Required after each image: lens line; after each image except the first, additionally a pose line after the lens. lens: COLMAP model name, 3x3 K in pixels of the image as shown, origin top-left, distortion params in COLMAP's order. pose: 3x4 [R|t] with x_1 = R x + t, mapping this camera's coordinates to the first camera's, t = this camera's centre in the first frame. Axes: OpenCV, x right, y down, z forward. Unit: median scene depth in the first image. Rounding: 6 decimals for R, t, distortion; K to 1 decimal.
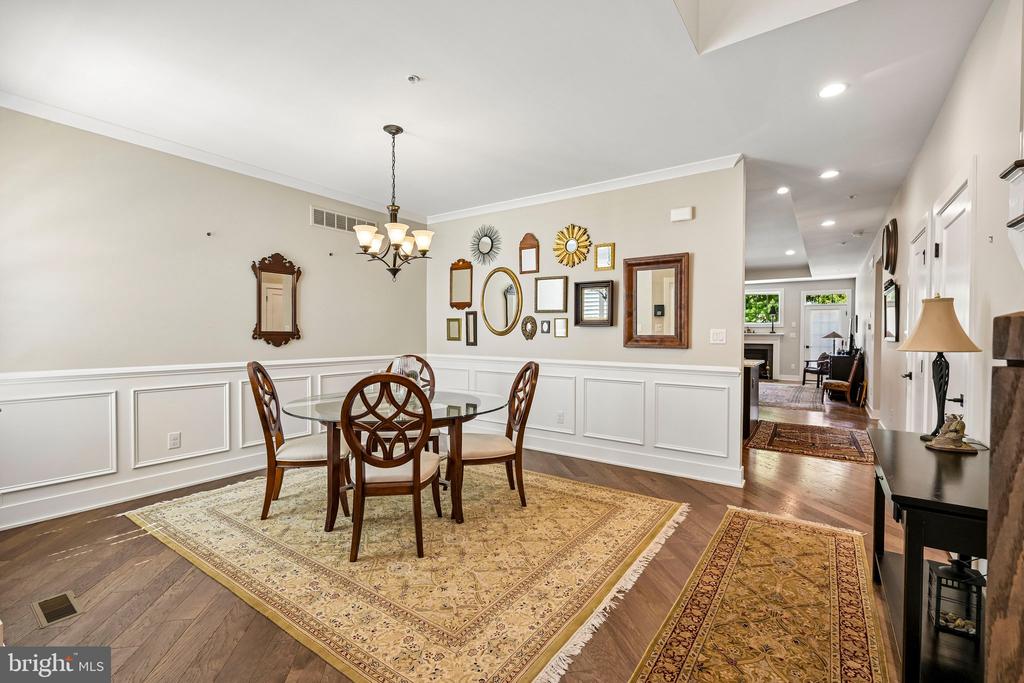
lens RADIAL K [[446.1, 0, 512.0], [0, 446.1, 341.5], [0, 0, 1]] dist [-0.000488, 0.000430]
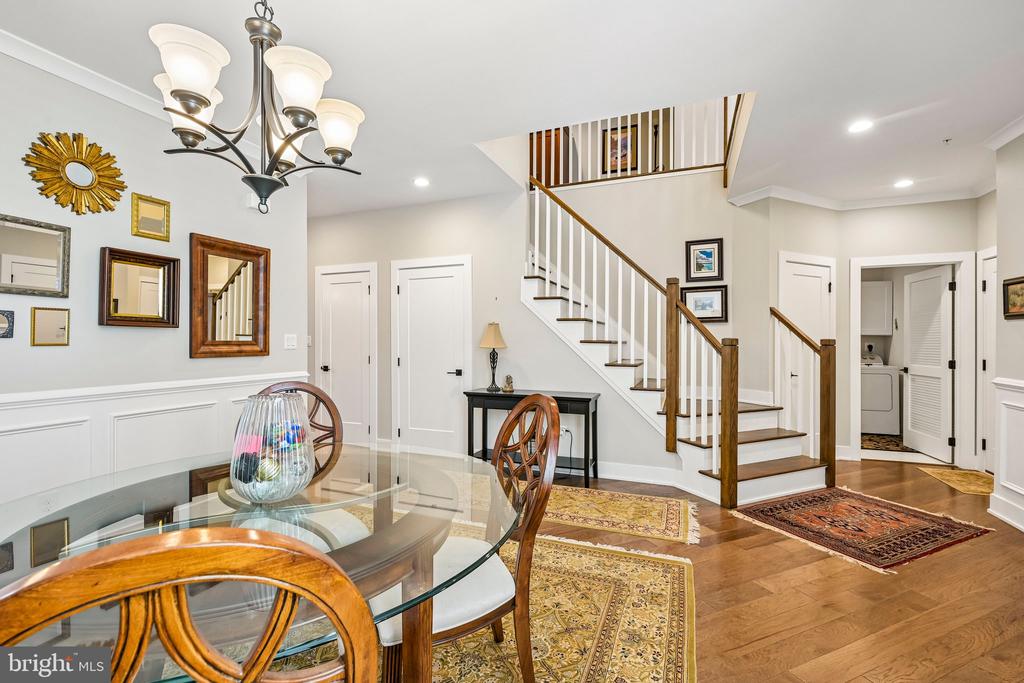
lens RADIAL K [[446.1, 0, 512.0], [0, 446.1, 341.5], [0, 0, 1]] dist [-0.000488, 0.000430]
pose [[-0.234085, -0.006790, 0.972192, -0.639267], [0.014384, 0.999842, 0.010446, -0.015938], [-0.972110, 0.016430, -0.233950, 0.787509]]
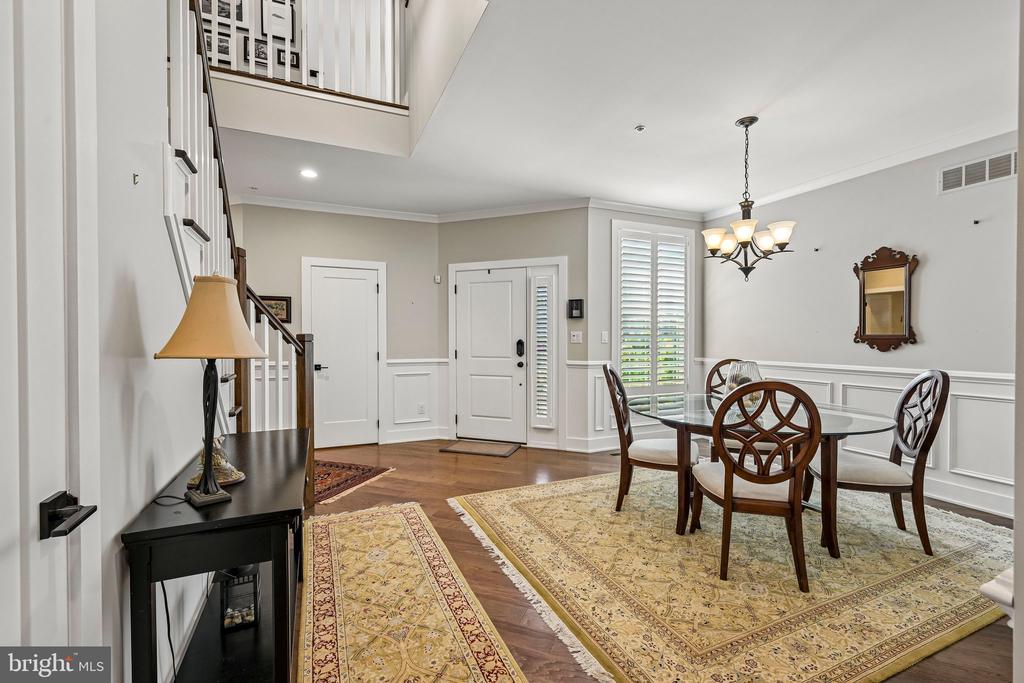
lens RADIAL K [[446.1, 0, 512.0], [0, 446.1, 341.5], [0, 0, 1]] dist [-0.000488, 0.000430]
pose [[-0.513331, 0.005220, -0.858175, 0.720845], [-0.016449, 0.999738, 0.015920, -0.012674], [0.858033, 0.022288, -0.513110, 0.953615]]
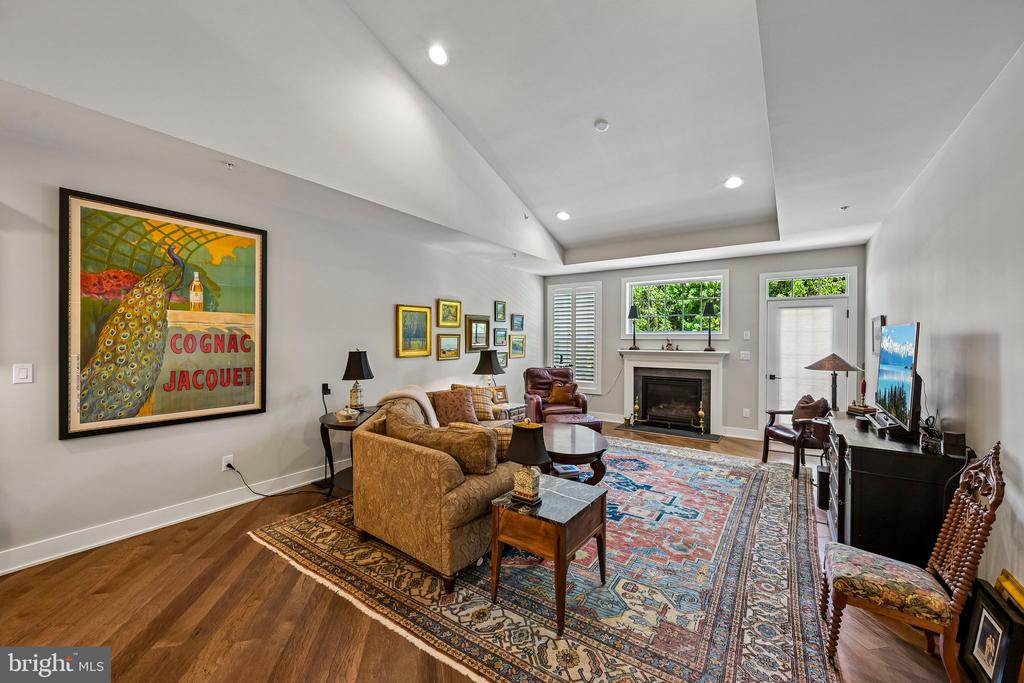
lens RADIAL K [[401.0, 0, 512.0], [0, 401.0, 341.5], [0, 0, 1]] dist [-0.001134, 0.000167]
pose [[0.999967, -0.002198, 0.007865, 1.142316], [0.002276, 0.999949, -0.009811, -0.088289], [-0.007843, 0.009829, 0.999921, 1.718331]]
